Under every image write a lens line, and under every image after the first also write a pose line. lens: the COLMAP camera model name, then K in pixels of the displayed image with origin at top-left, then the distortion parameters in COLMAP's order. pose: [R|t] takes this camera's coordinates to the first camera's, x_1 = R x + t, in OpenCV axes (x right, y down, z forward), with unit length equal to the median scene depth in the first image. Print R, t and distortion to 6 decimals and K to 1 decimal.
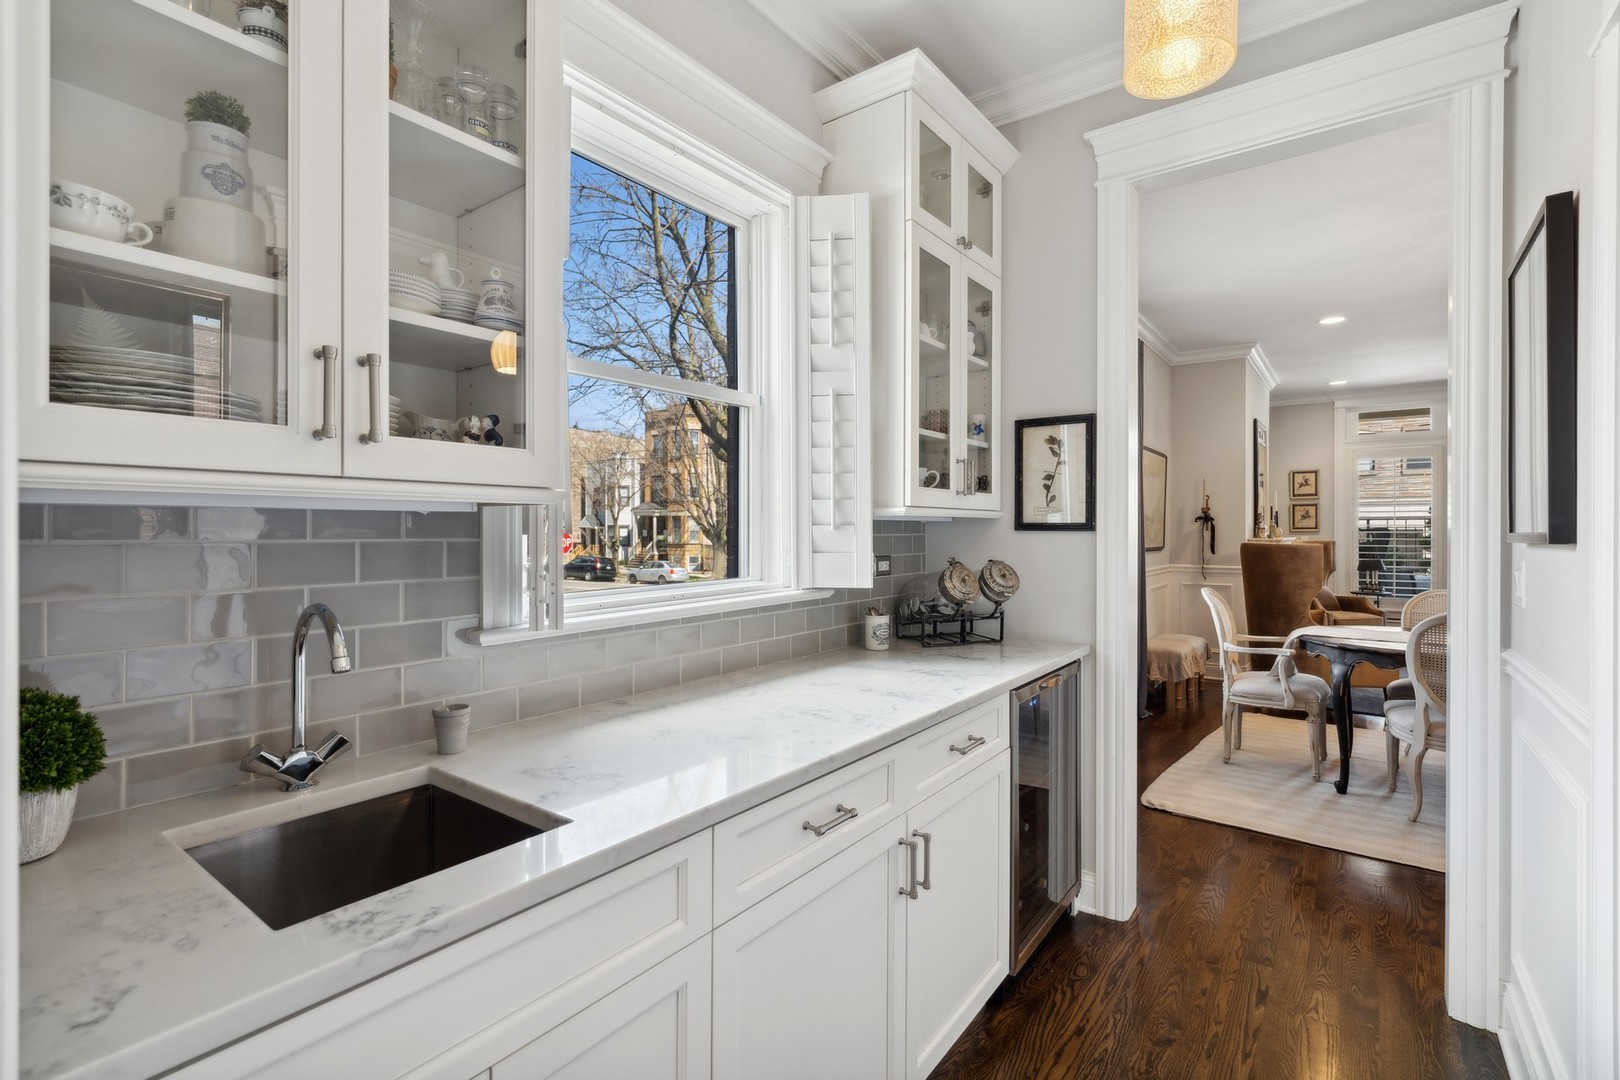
lens RADIAL K [[743.7, 0, 802.3], [0, 743.7, 533.8], [0, 0, 1]] dist [-0.001733, 0.000091]
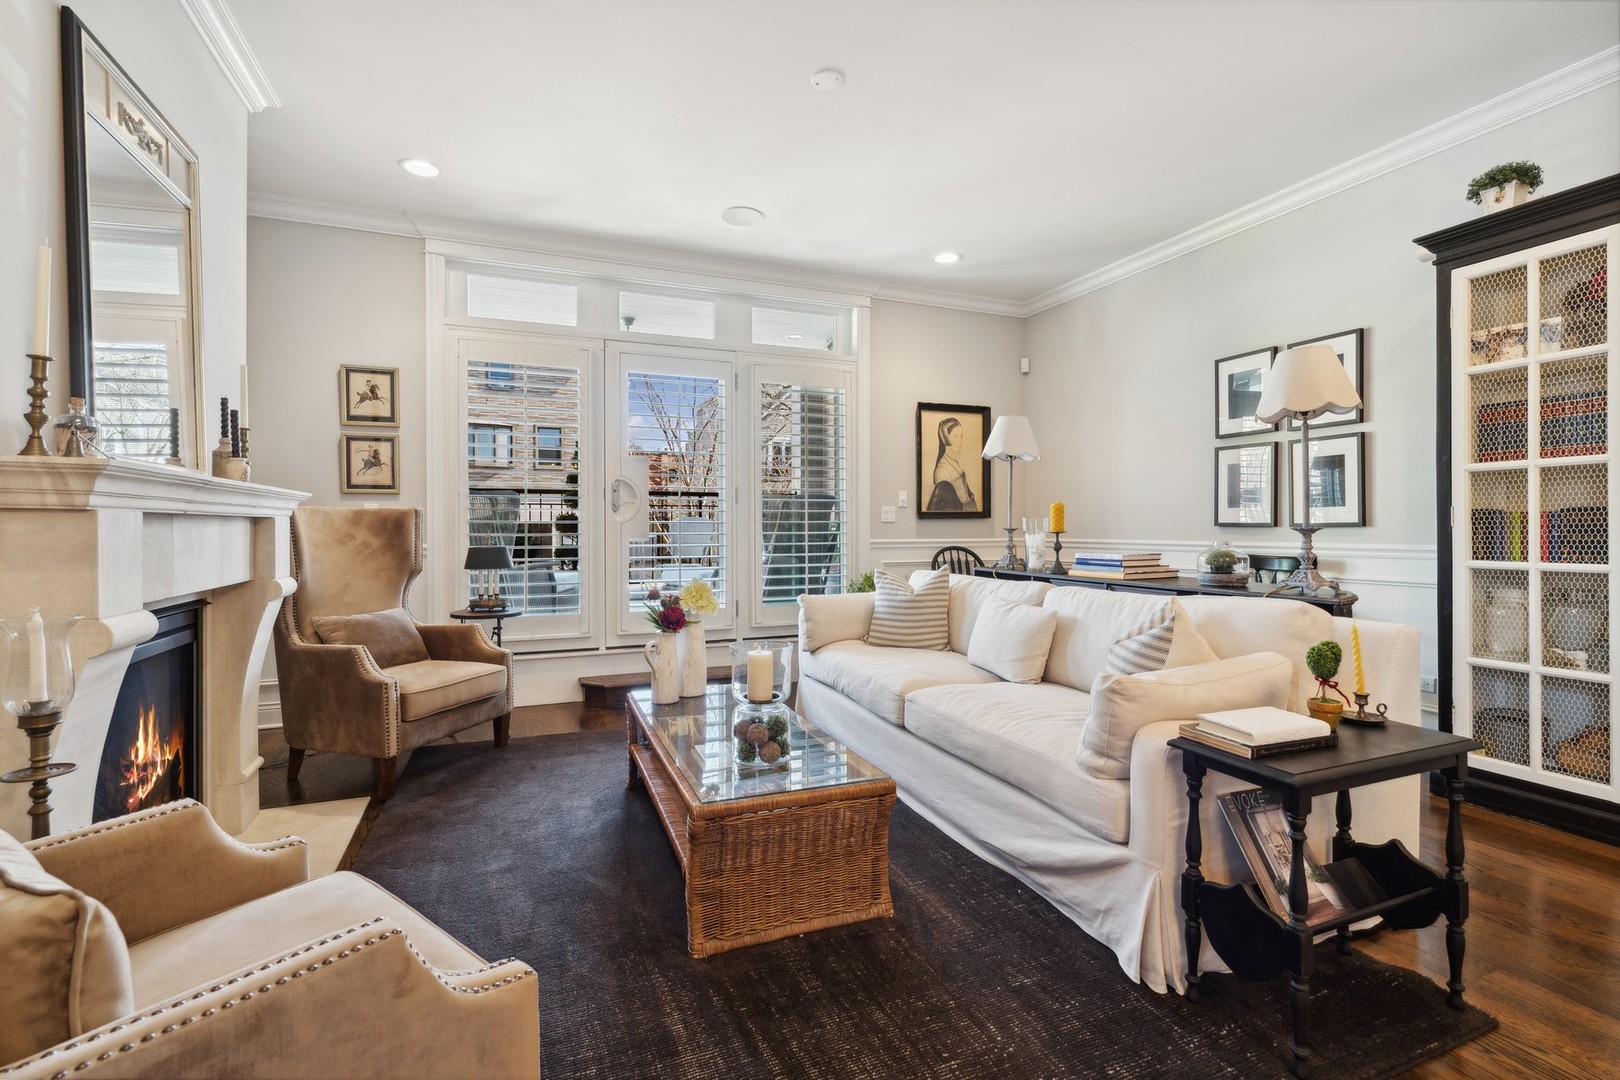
lens RADIAL K [[743.7, 0, 802.3], [0, 743.7, 533.8], [0, 0, 1]] dist [-0.001733, 0.000091]
pose [[0.518979, -0.005093, 0.854772, 0.415397], [0.006116, 0.999979, 0.002245, 0.024196], [-0.854765, 0.004063, 0.518999, 0.517500]]
